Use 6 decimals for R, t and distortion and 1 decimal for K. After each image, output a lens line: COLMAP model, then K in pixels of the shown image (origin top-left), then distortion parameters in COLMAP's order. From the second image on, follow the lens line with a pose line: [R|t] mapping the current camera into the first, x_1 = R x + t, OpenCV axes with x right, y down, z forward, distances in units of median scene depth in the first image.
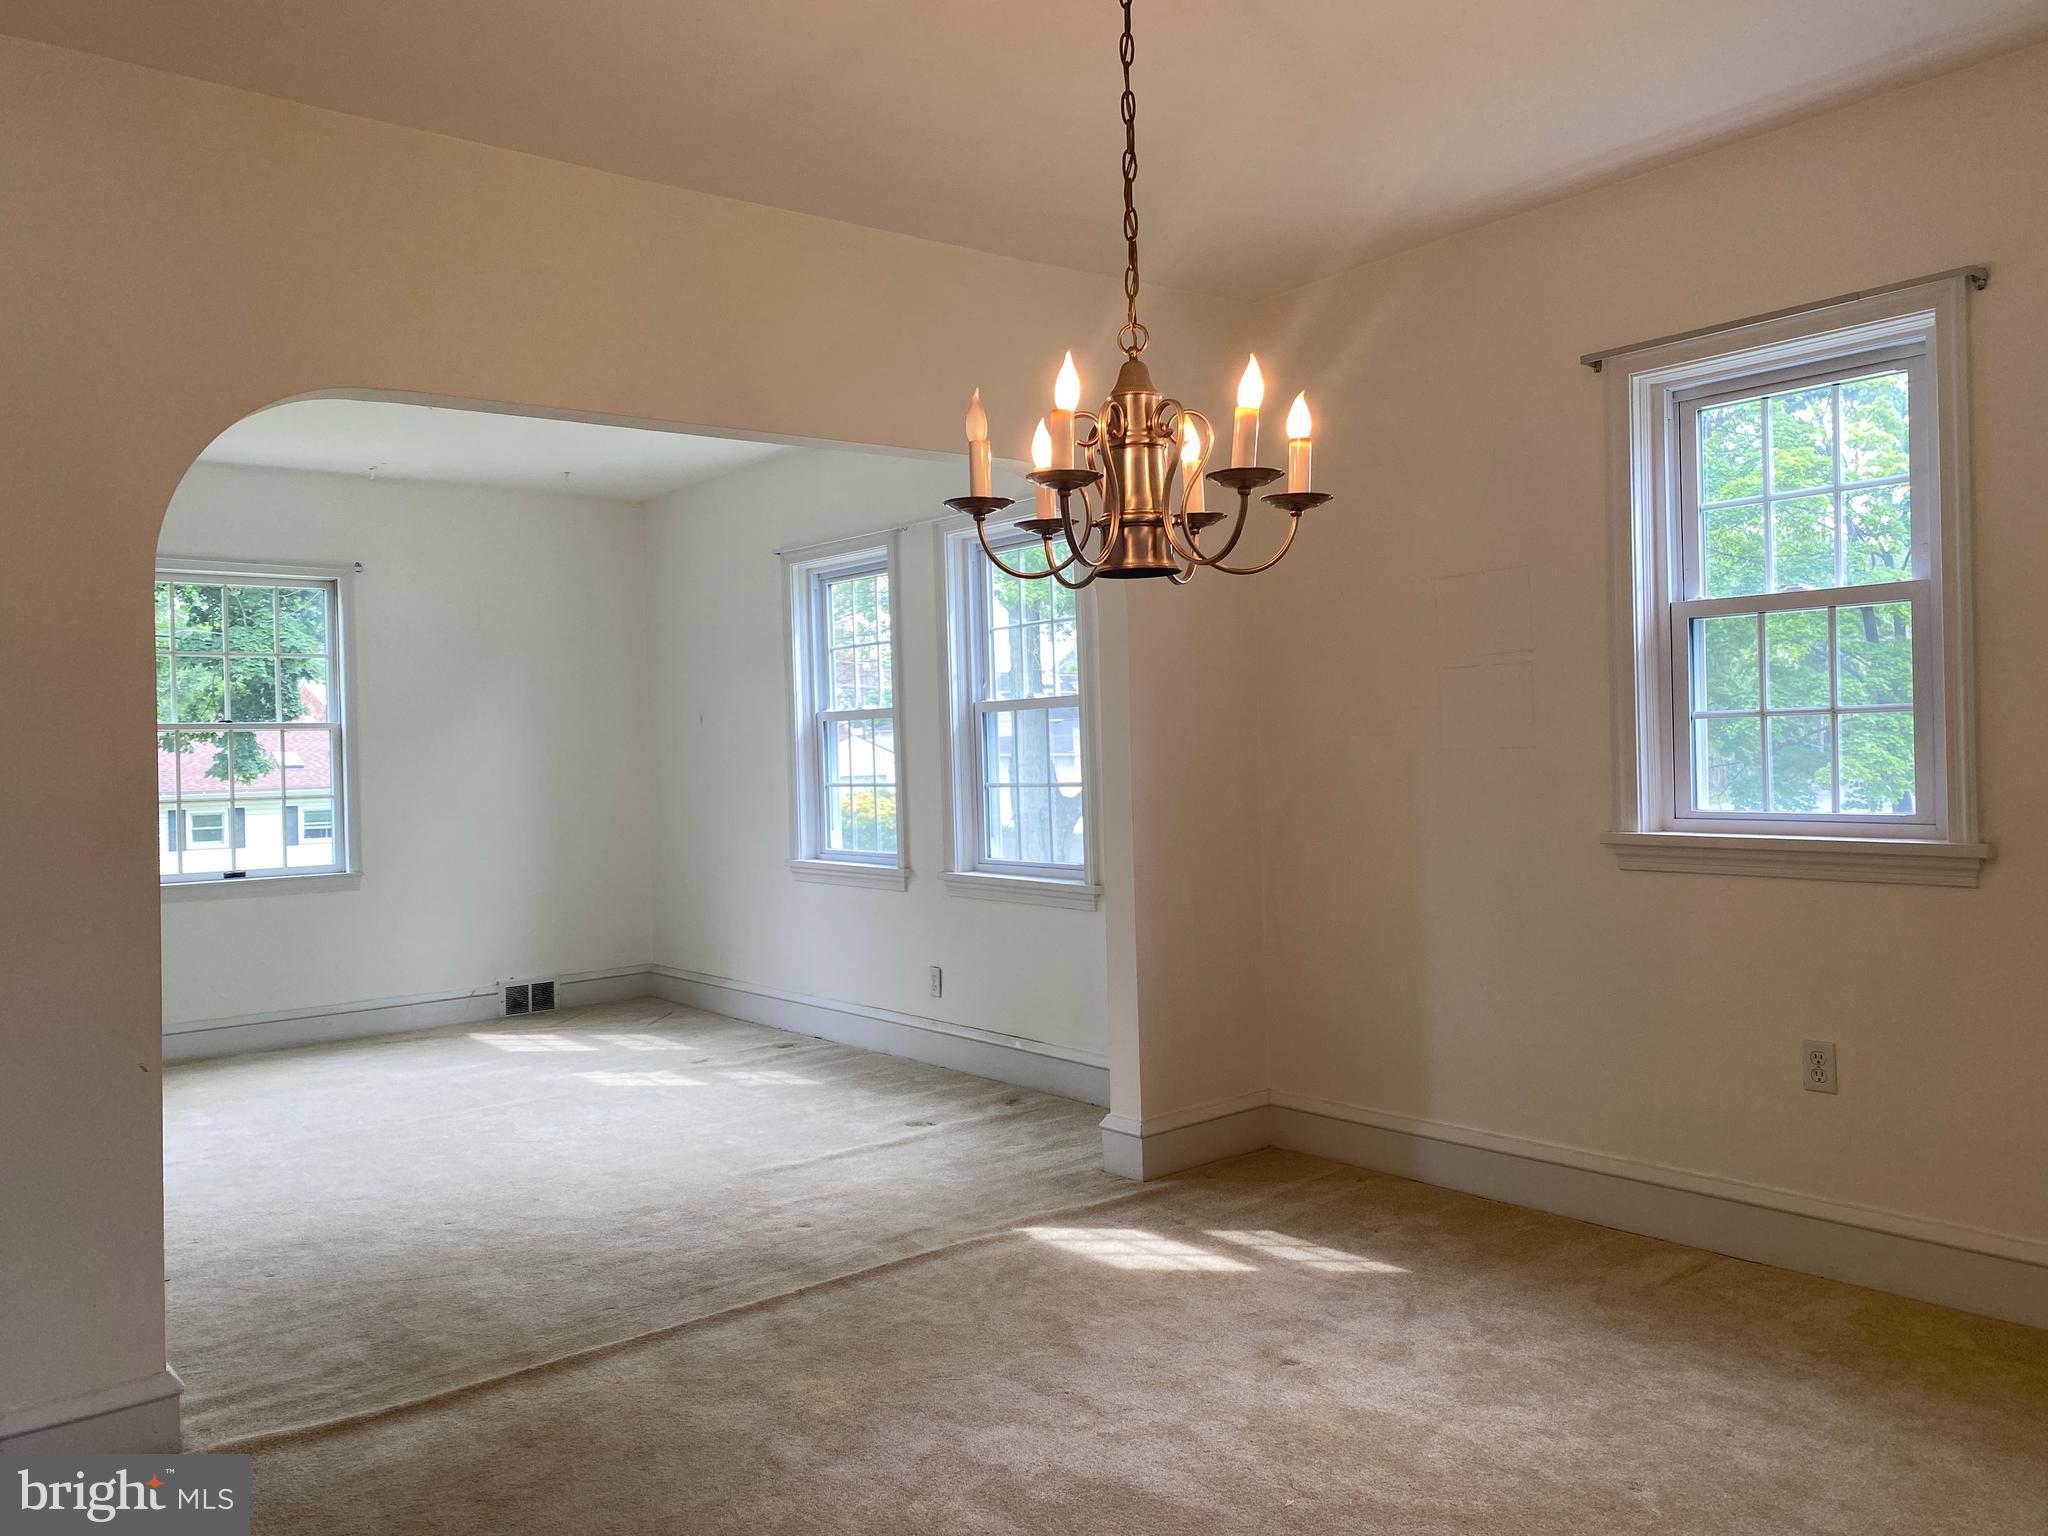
lens RADIAL K [[1524.5, 0, 1024.0], [0, 1524.5, 768.0], [0, 0, 1]] dist [0.015668, -0.001891]
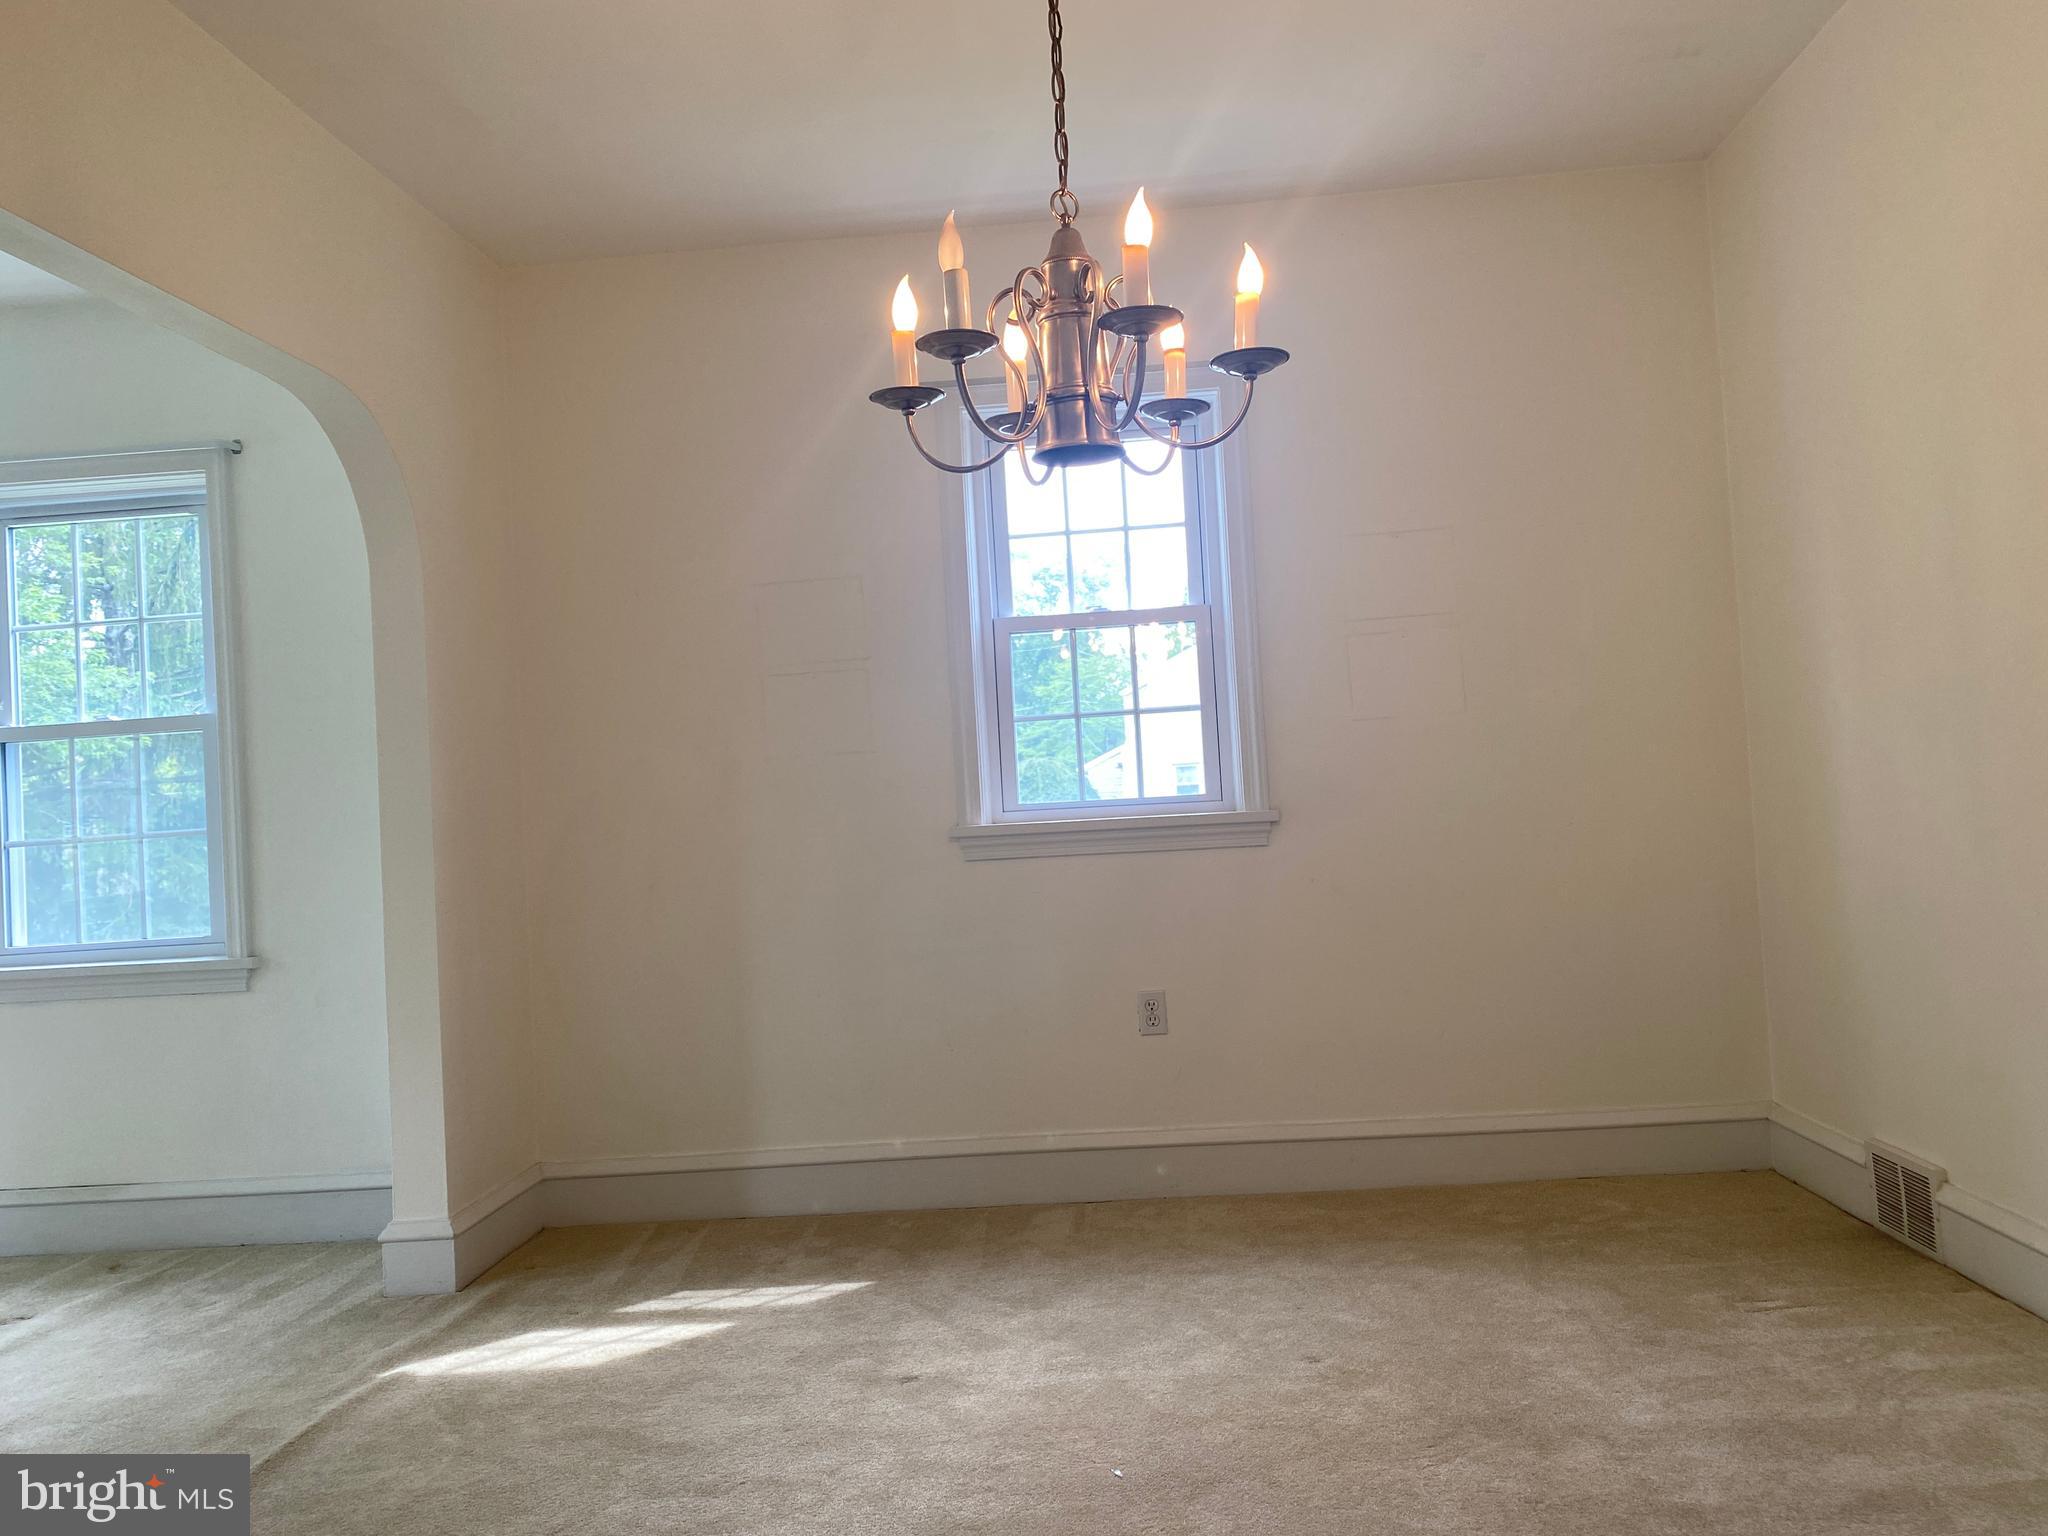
lens RADIAL K [[1527.0, 0, 1012.0], [0, 1527.0, 752.9], [0, 0, 1]] dist [0.104016, -0.109874]
pose [[0.703631, 0.015031, 0.710406, -0.361460], [0.048360, 0.996445, -0.068981, 0.068308], [-0.708918, 0.082893, 0.700403, 0.227297]]
